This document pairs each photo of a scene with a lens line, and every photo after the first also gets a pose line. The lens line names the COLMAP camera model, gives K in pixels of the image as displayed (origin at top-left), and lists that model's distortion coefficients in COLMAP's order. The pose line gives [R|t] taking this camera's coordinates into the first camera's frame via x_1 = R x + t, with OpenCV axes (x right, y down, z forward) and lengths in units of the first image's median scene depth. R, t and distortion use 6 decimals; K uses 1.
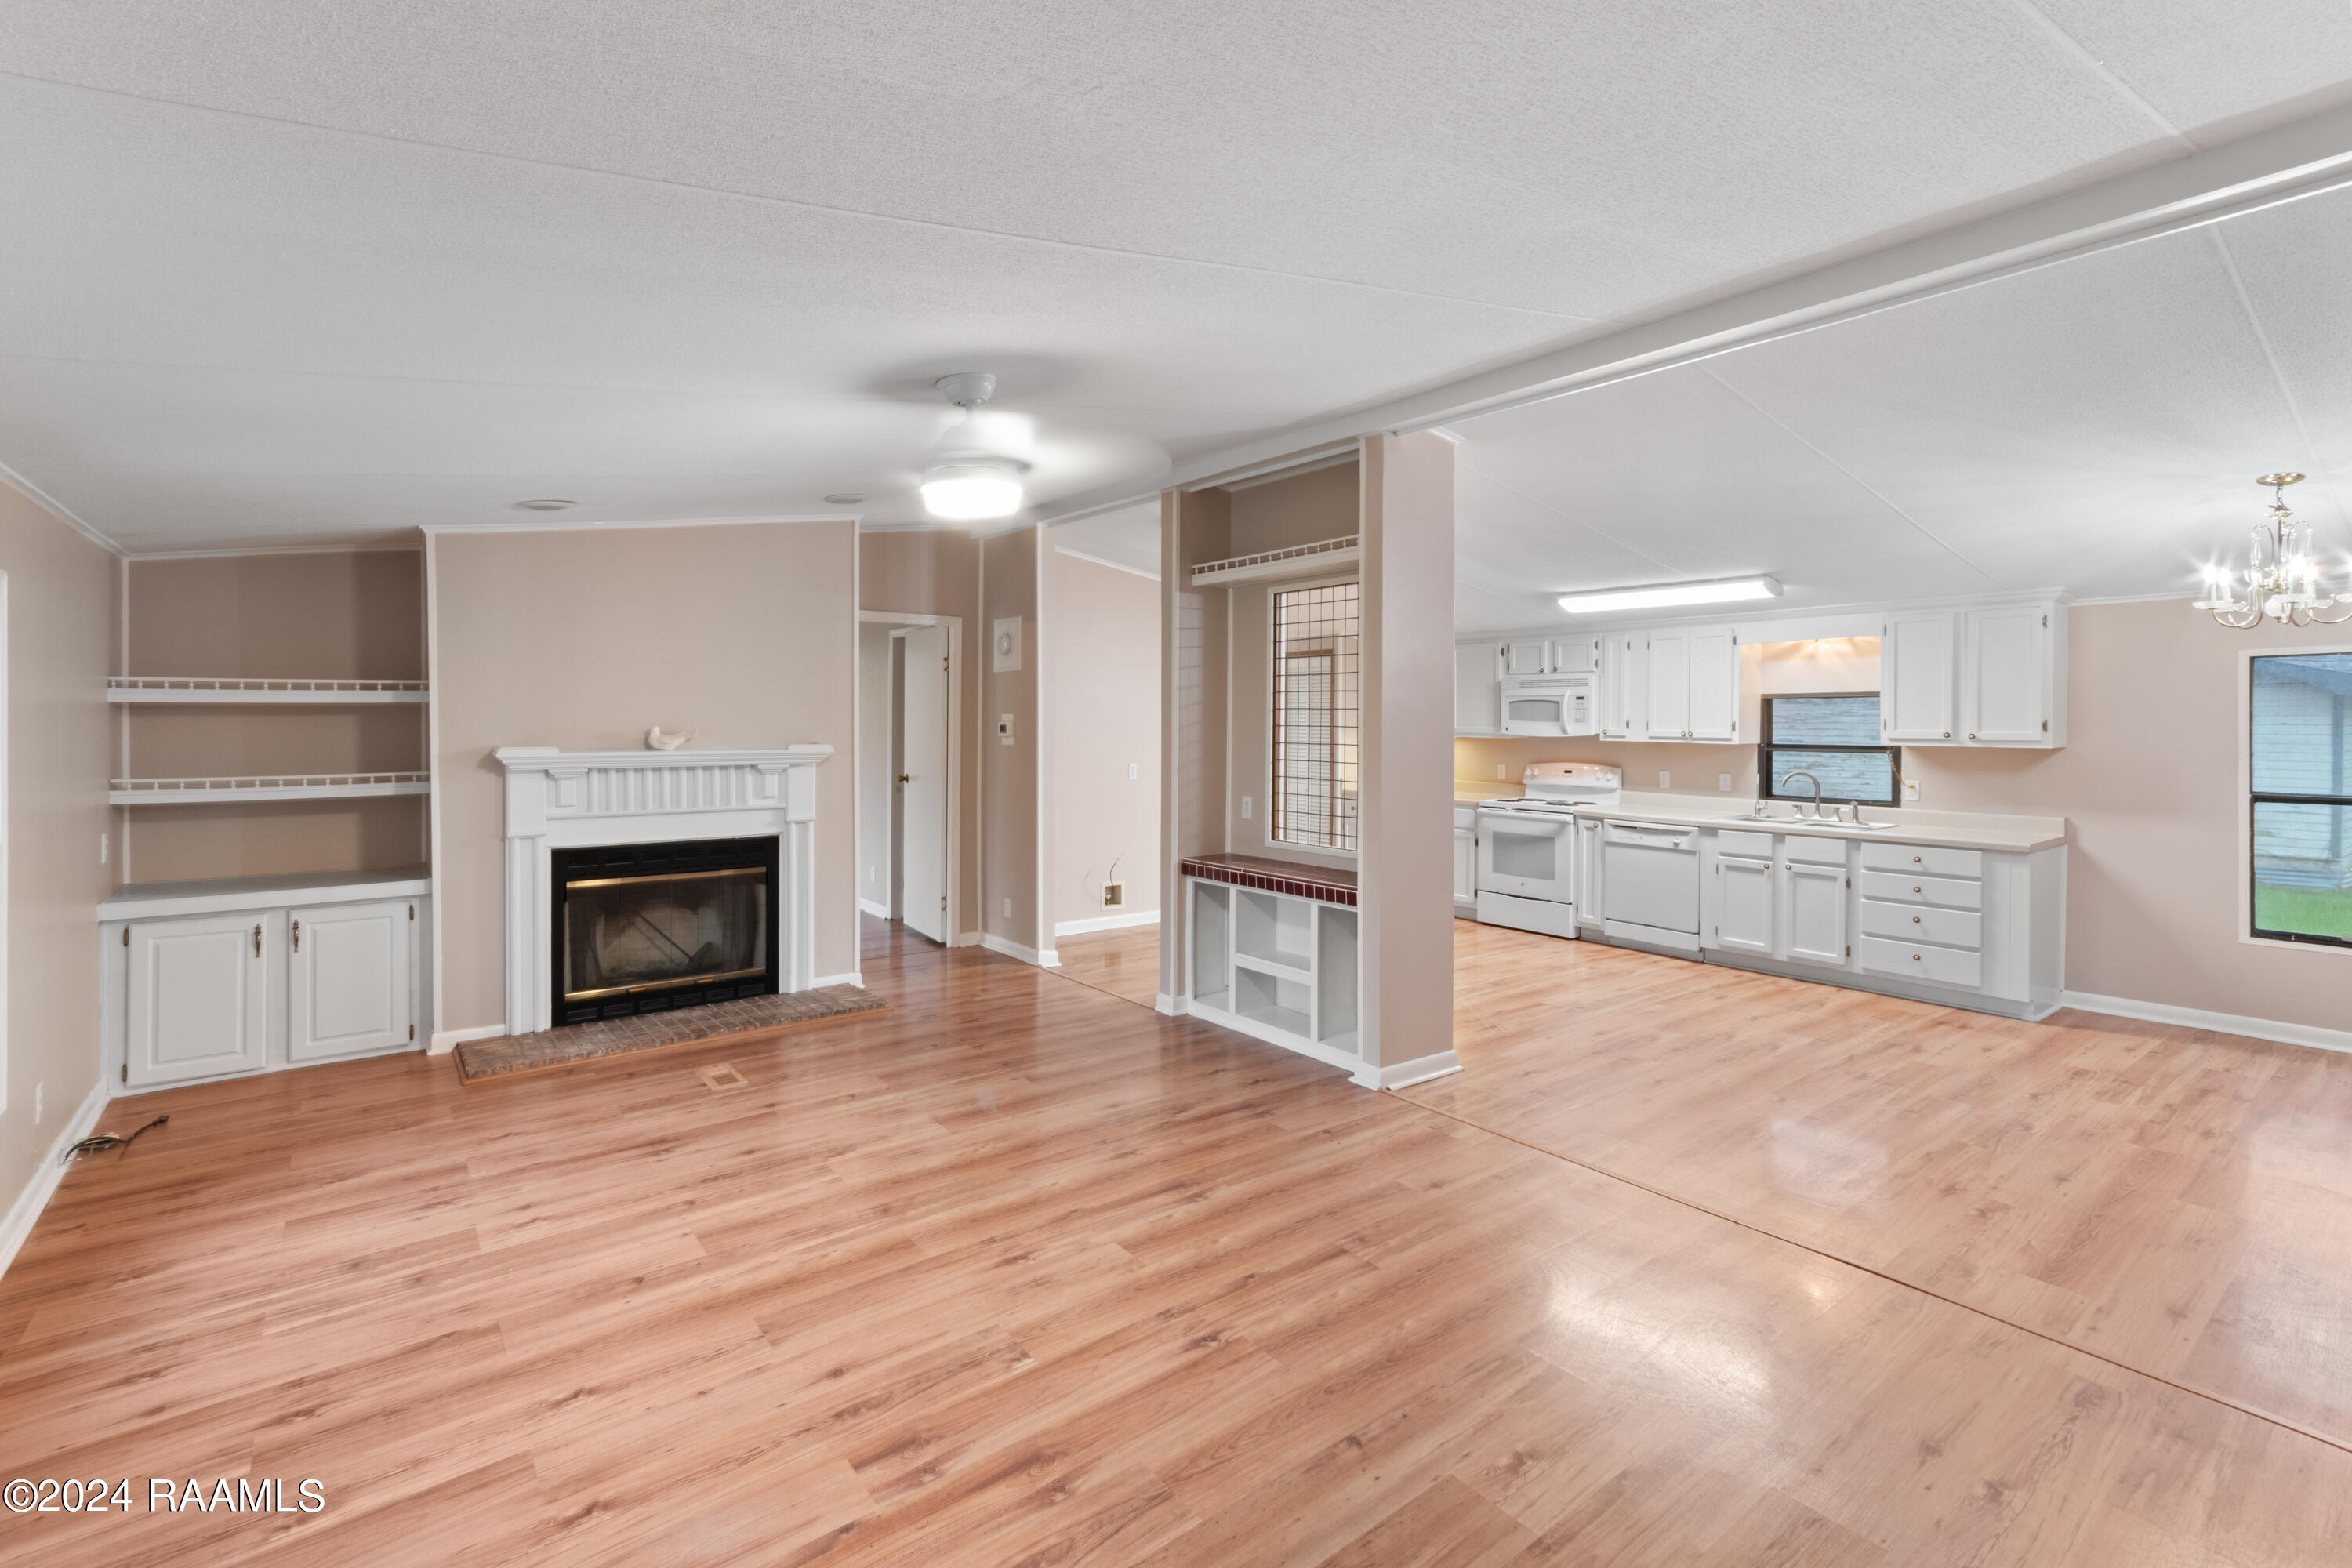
lens RADIAL K [[1097.8, 0, 1172.5], [0, 1097.8, 718.7], [0, 0, 1]] dist [-0.000205, -0.000104]
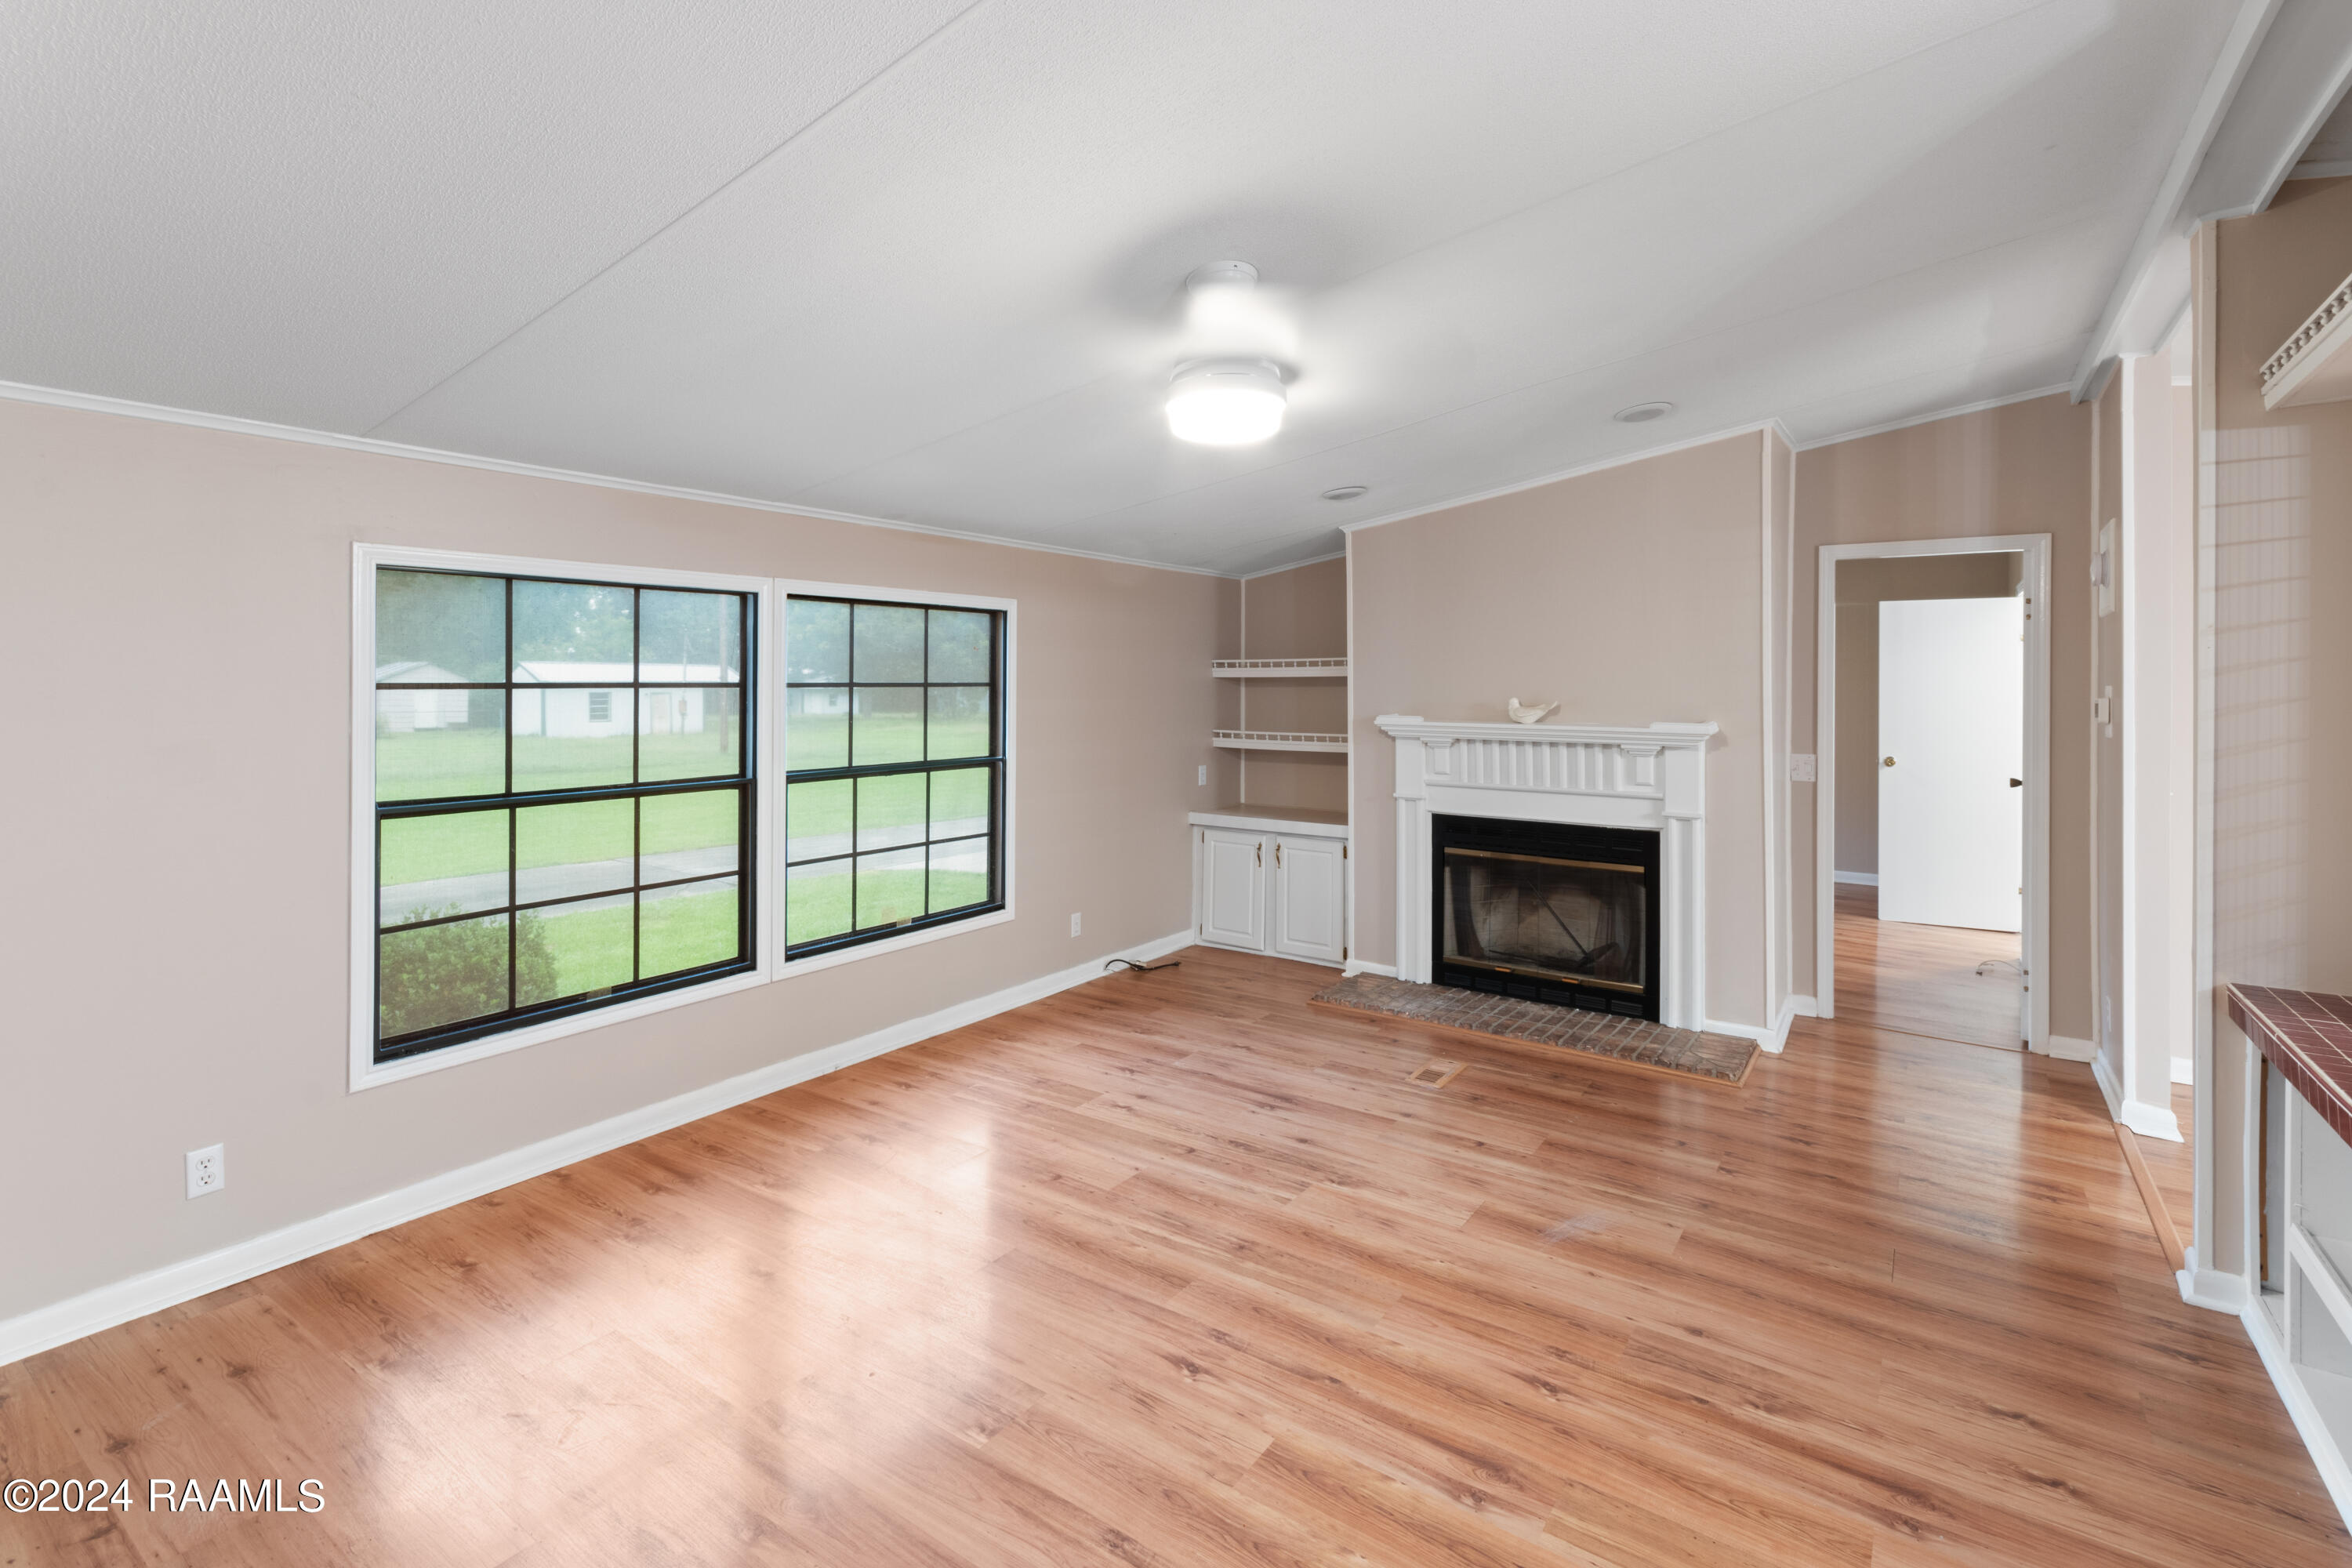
lens RADIAL K [[1070.6, 0, 1113.8], [0, 1070.6, 679.2], [0, 0, 1]] dist [0.000417, 0.000068]
pose [[0.271420, -0.008425, -0.962424, 0.450663], [-0.006755, 0.999920, -0.010658, 0.004235], [0.962437, 0.009394, 0.271342, 0.560662]]
